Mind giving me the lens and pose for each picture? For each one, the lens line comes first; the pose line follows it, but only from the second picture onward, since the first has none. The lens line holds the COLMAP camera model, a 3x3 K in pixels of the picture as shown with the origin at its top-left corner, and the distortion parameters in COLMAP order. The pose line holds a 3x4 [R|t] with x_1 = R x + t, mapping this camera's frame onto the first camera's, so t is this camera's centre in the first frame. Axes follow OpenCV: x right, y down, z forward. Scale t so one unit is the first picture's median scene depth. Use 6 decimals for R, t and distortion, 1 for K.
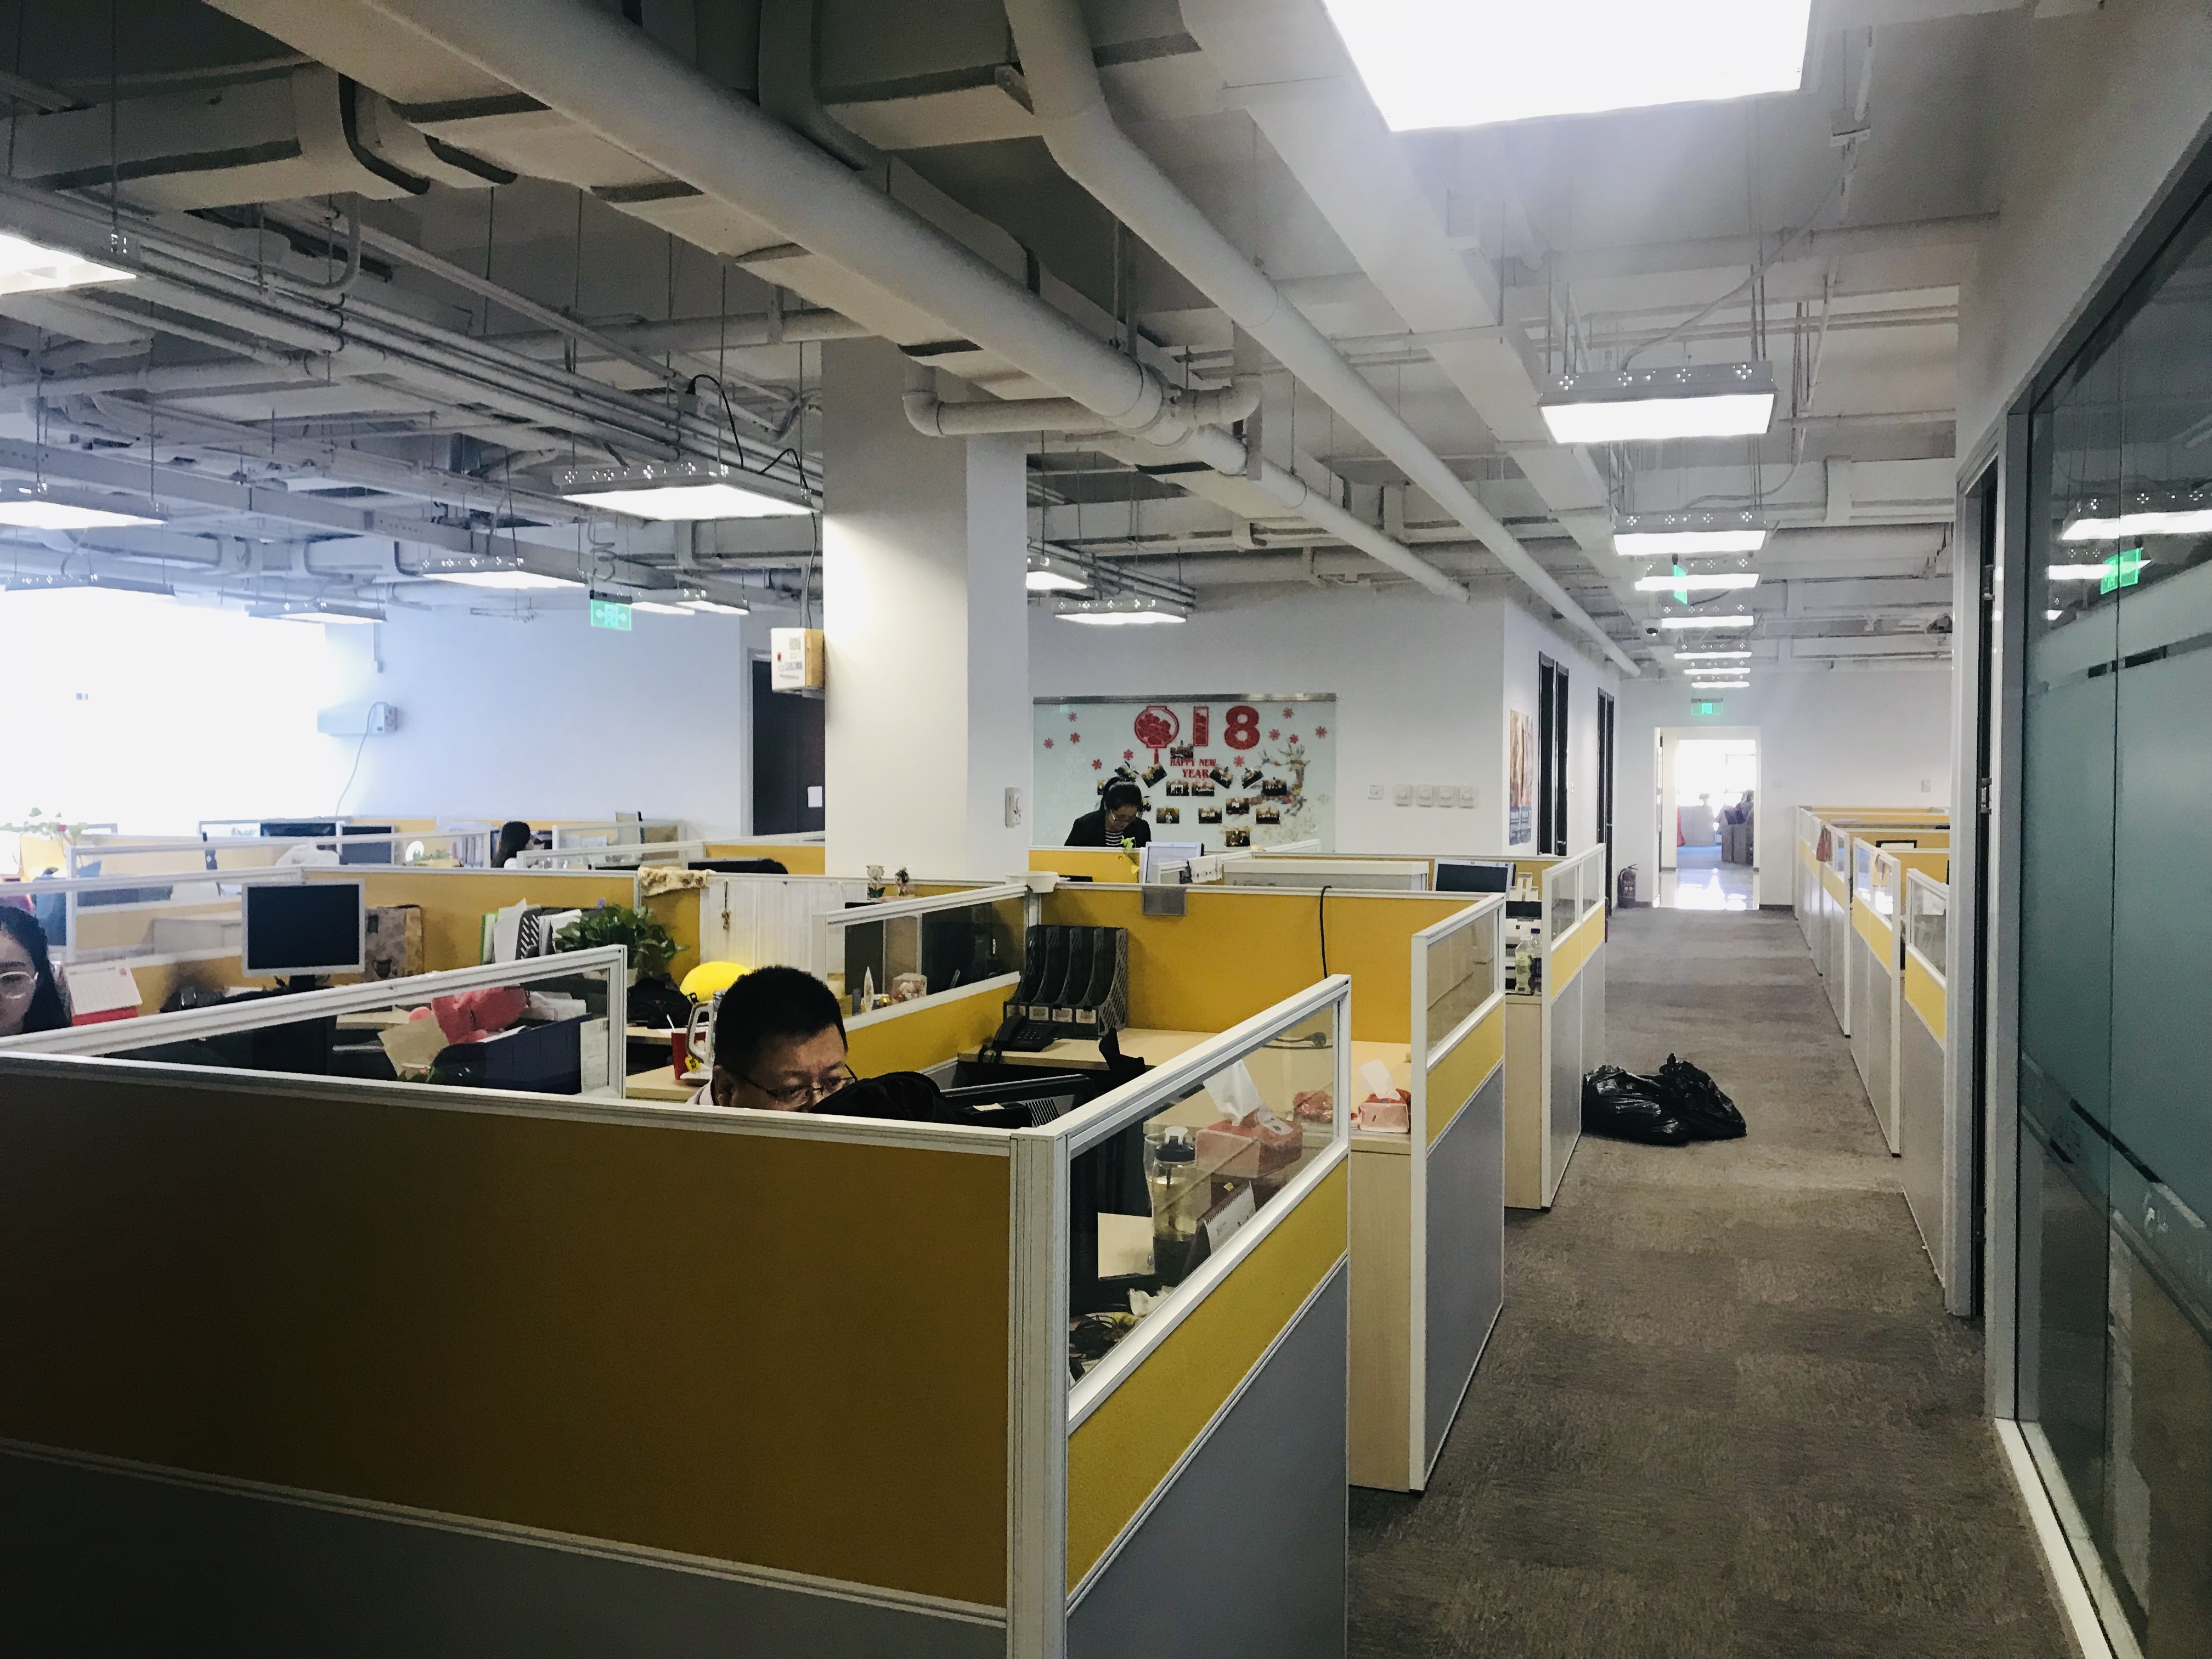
lens RADIAL K [[1850.8, 0, 1120.4], [0, 1850.8, 806.9], [0, 0, 1]] dist [0.003721, -0.007737]
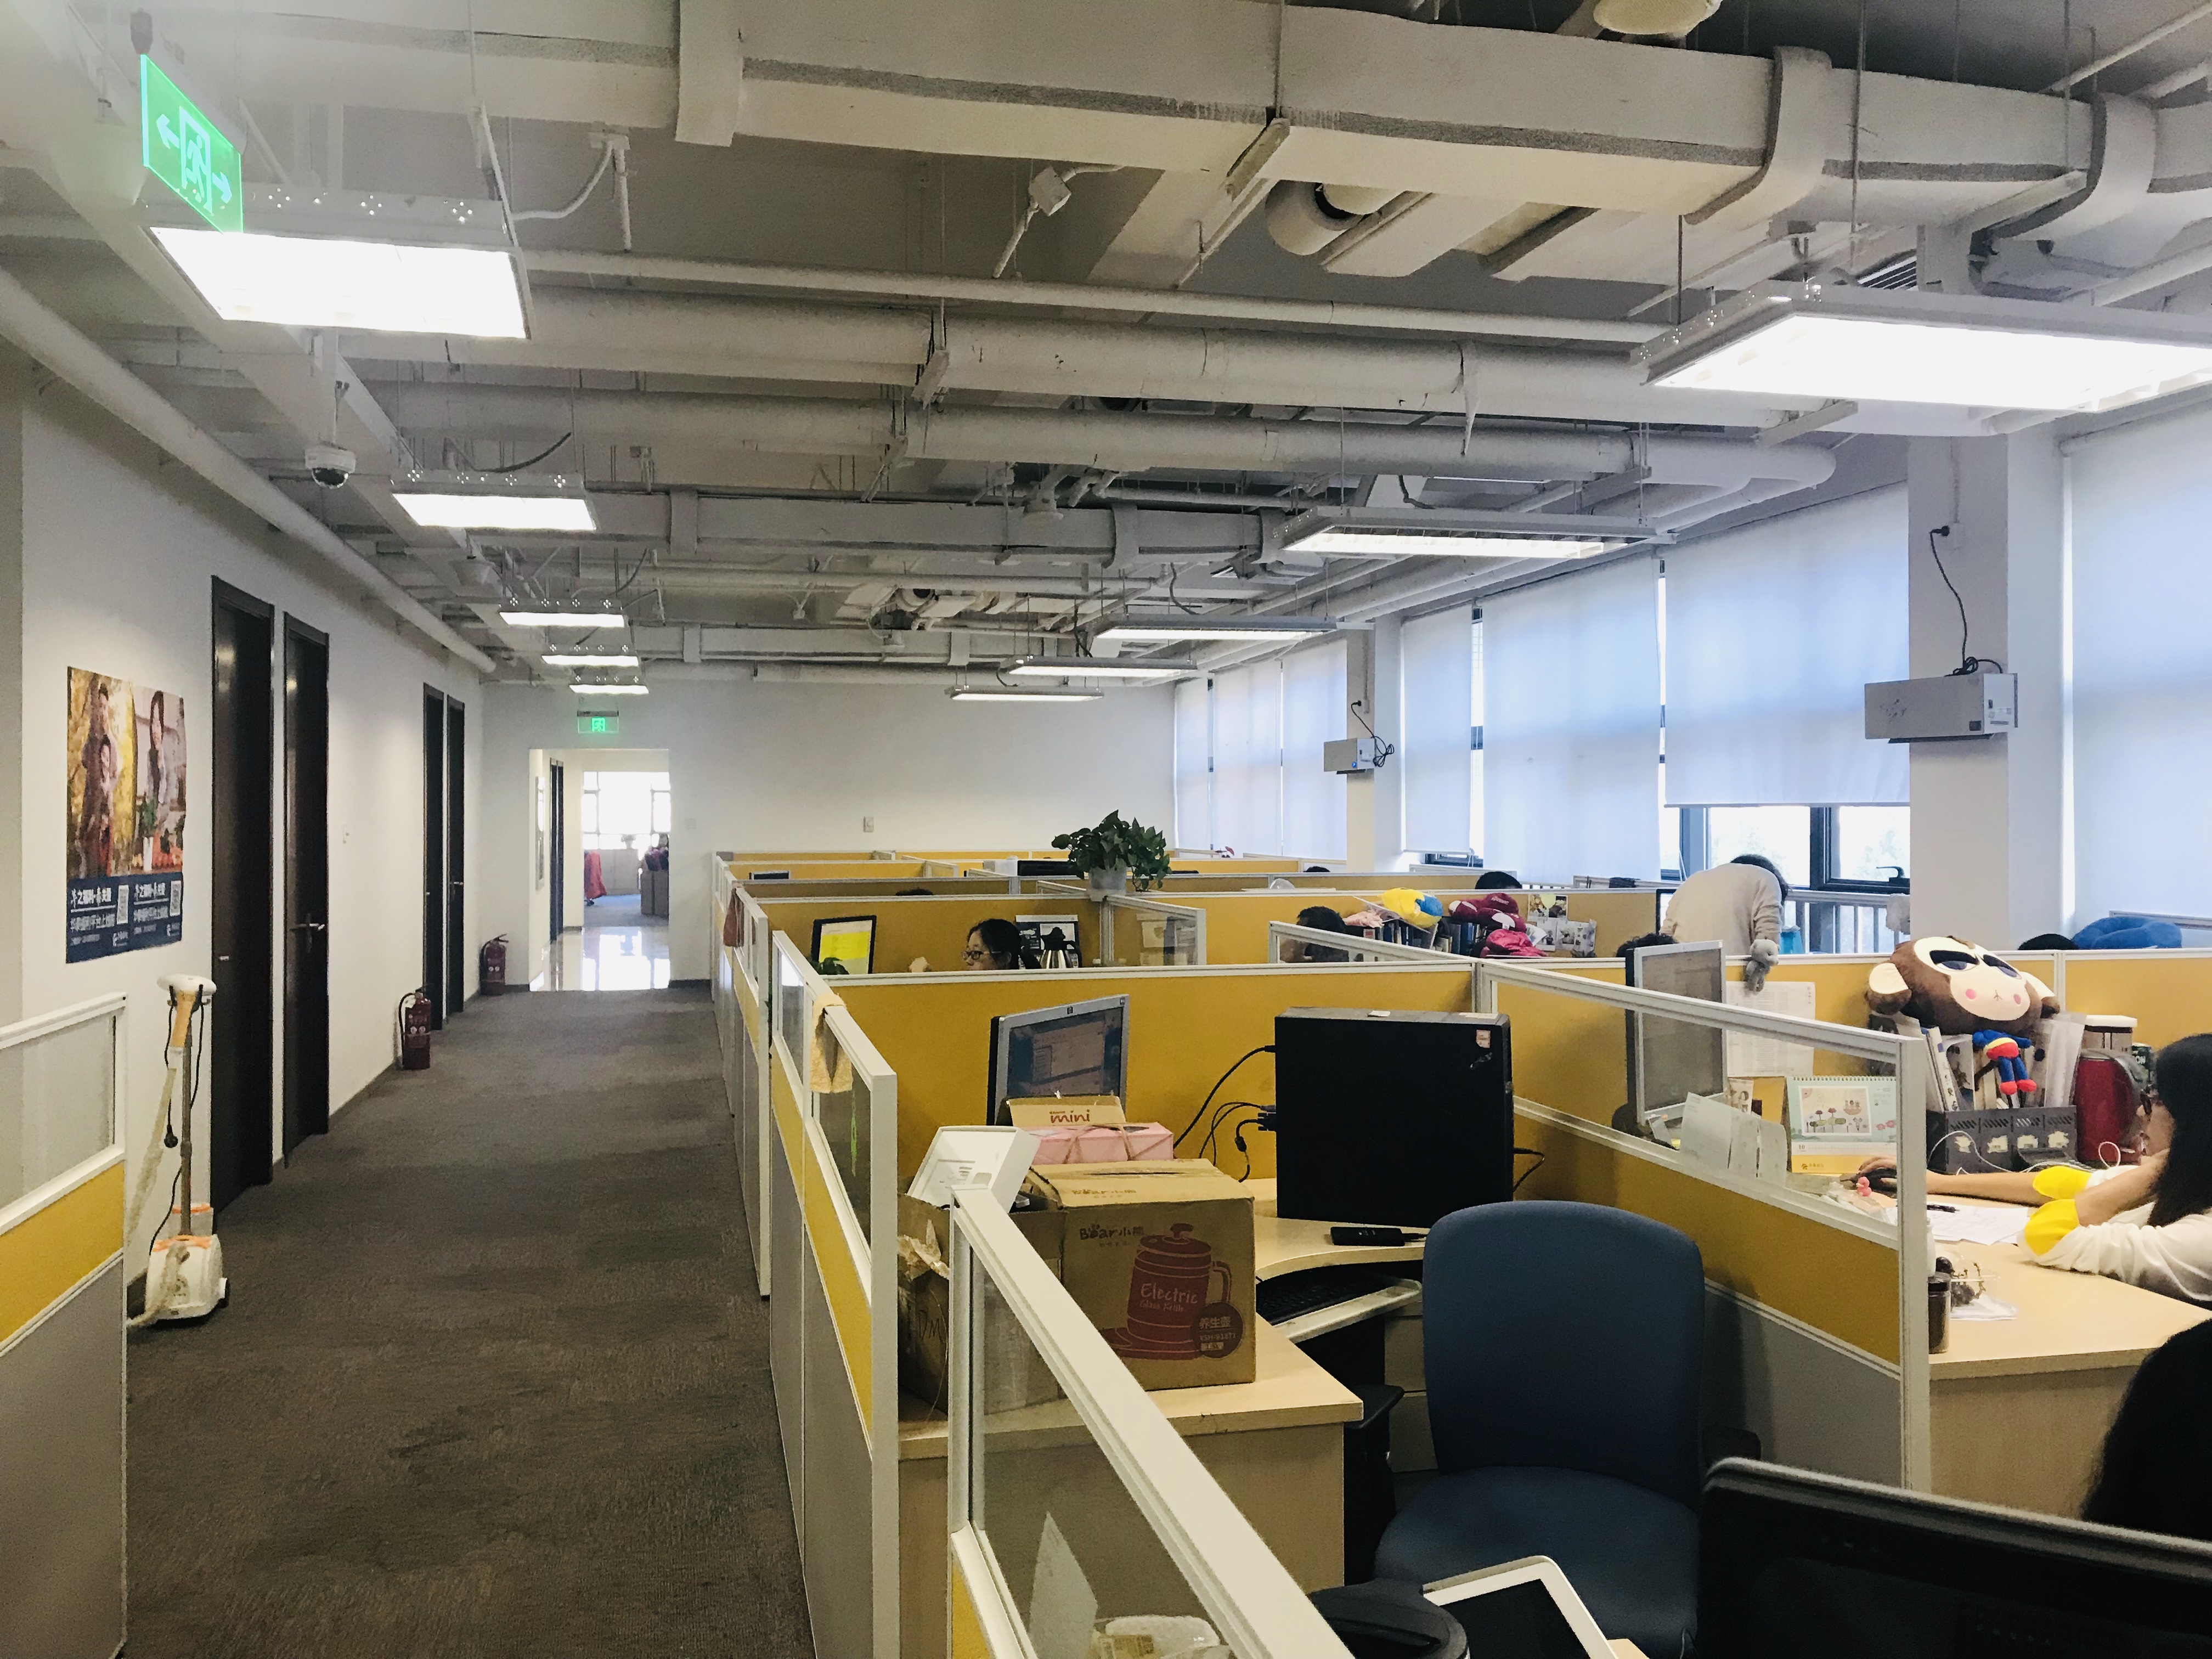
lens RADIAL K [[1850.8, 0, 1120.4], [0, 1850.8, 813.6], [0, 0, 1]] dist [0.003721, -0.007737]
pose [[0.850068, -0.004281, 0.526656, 0.102844], [0.013713, 0.999808, -0.014008, -0.003530], [-0.526495, 0.019130, 0.849963, 0.253500]]
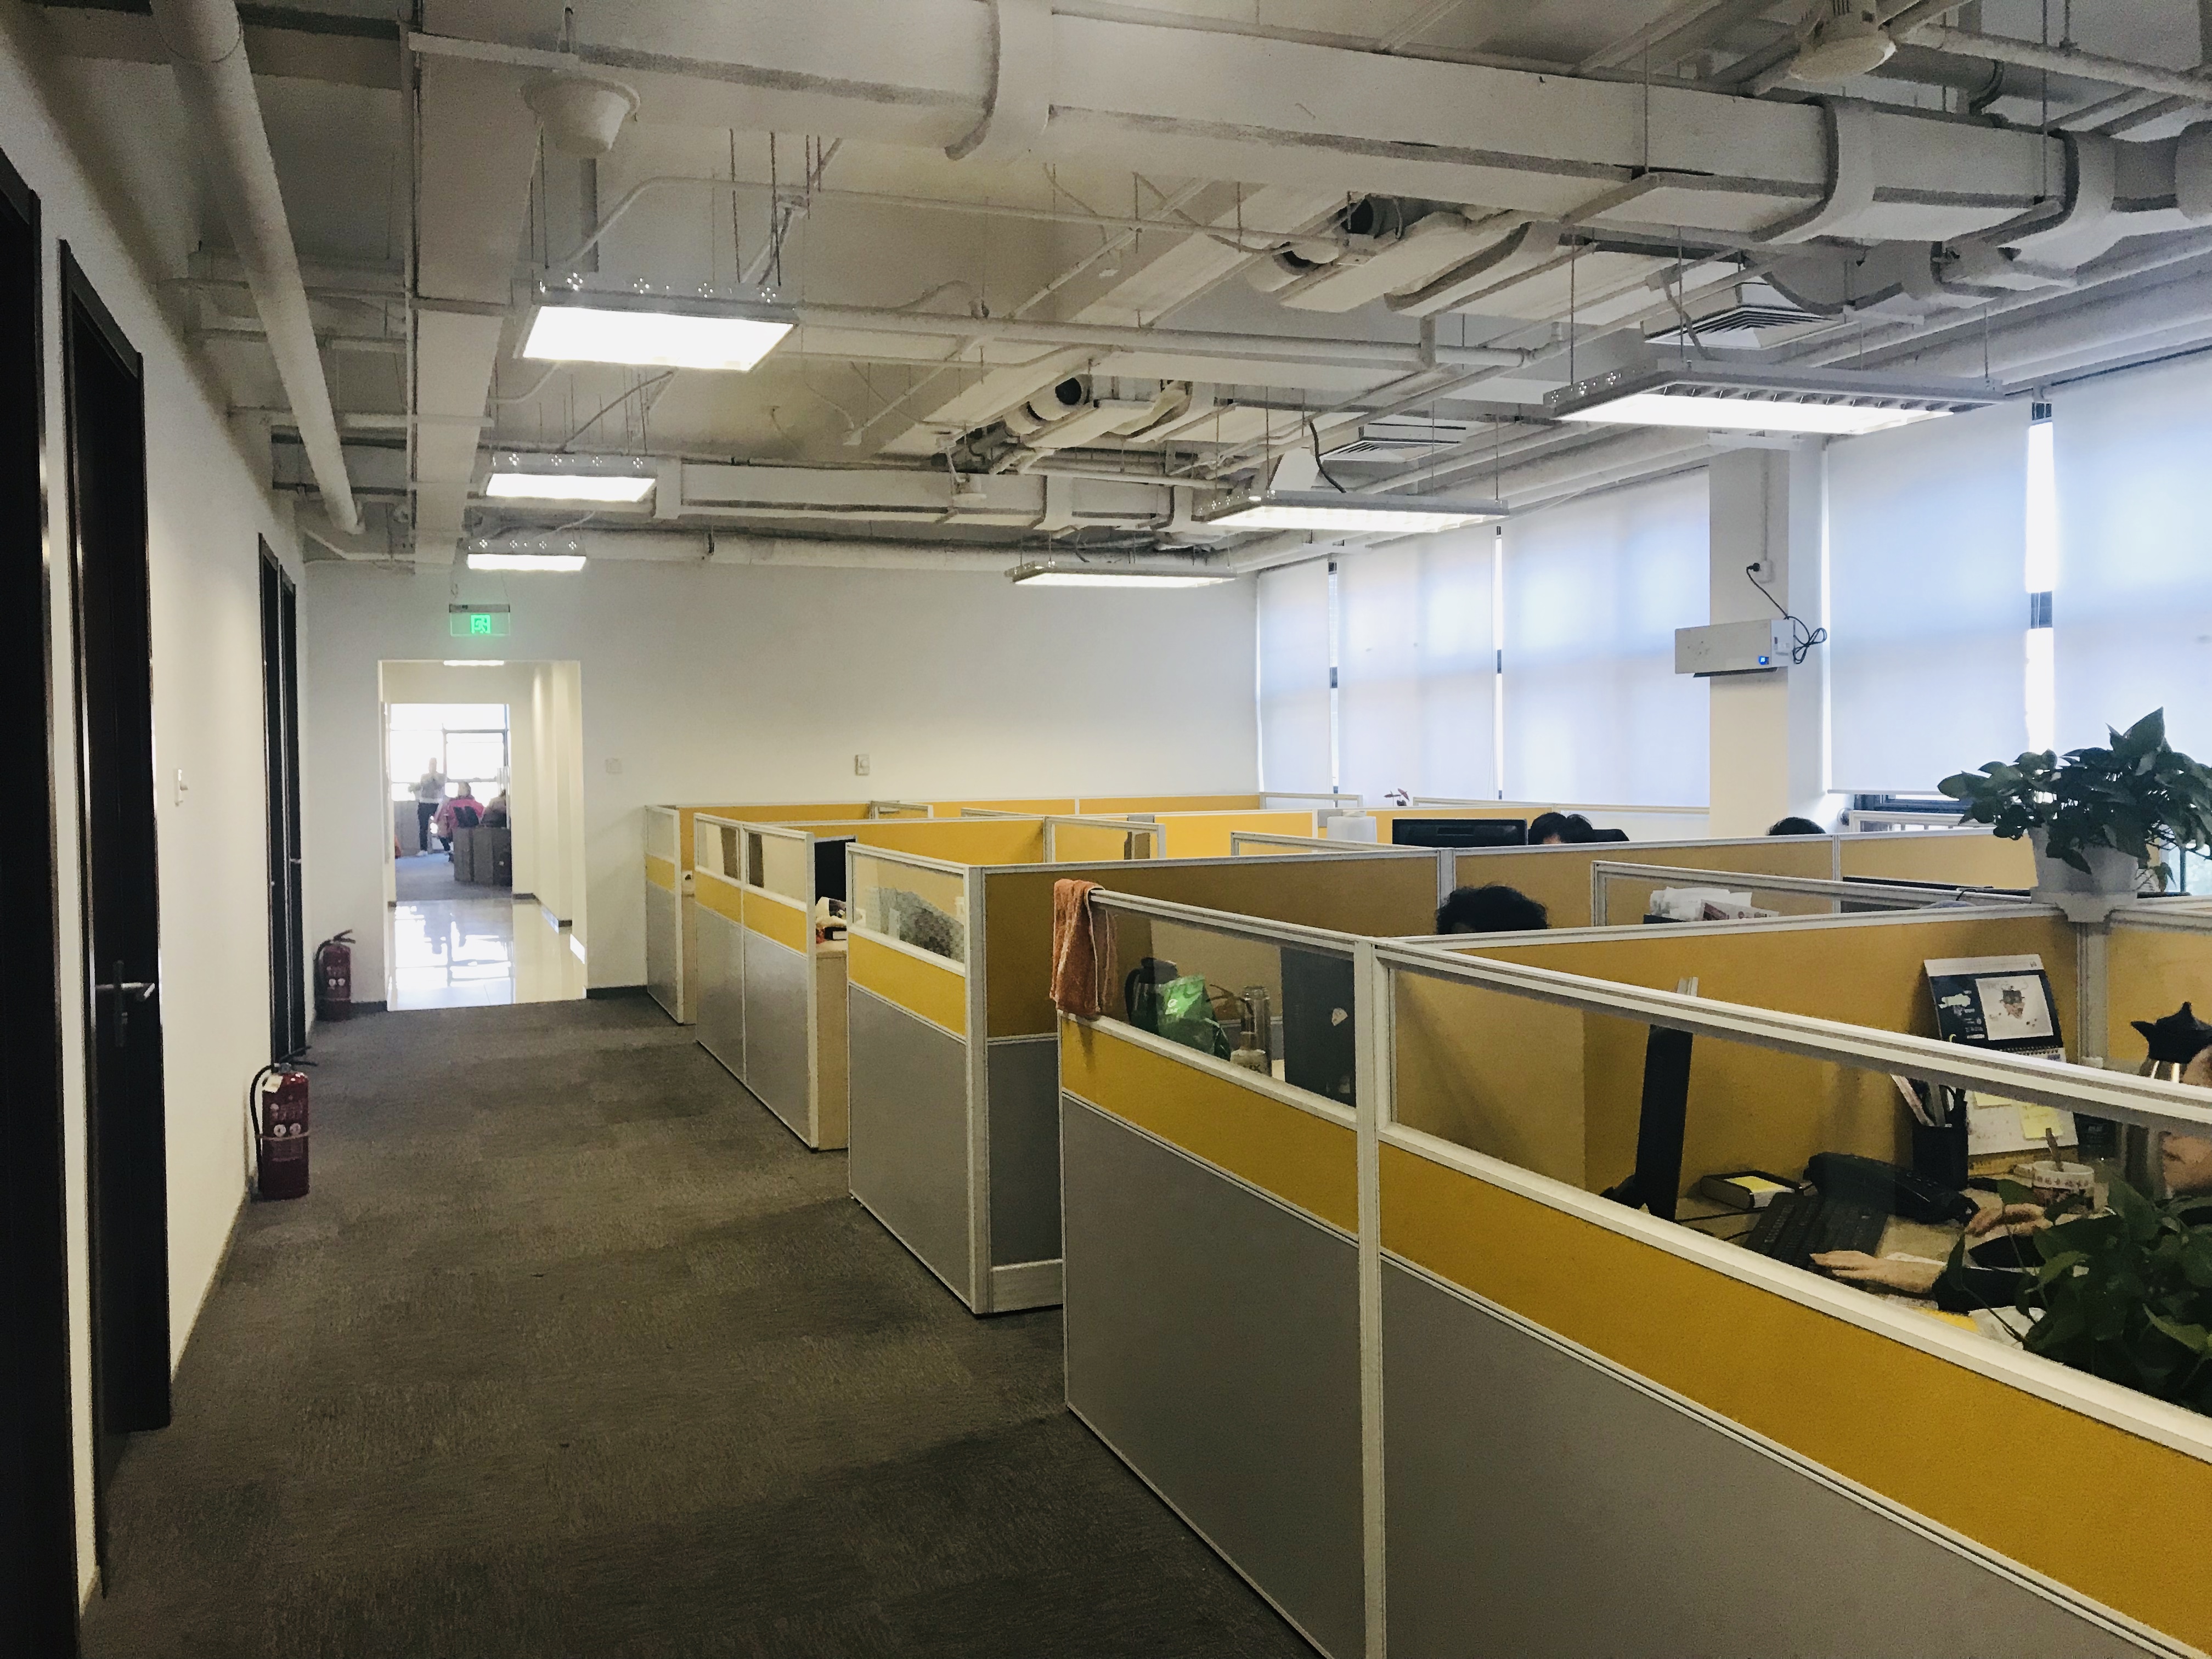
lens RADIAL K [[1850.8, 0, 1096.8], [0, 1850.8, 828.7], [0, 0, 1]] dist [0.003721, -0.007737]
pose [[0.779350, -0.039768, 0.625326, 0.127133], [0.027819, 0.999196, 0.028874, -0.006249], [-0.625971, -0.005107, 0.779829, 0.498207]]
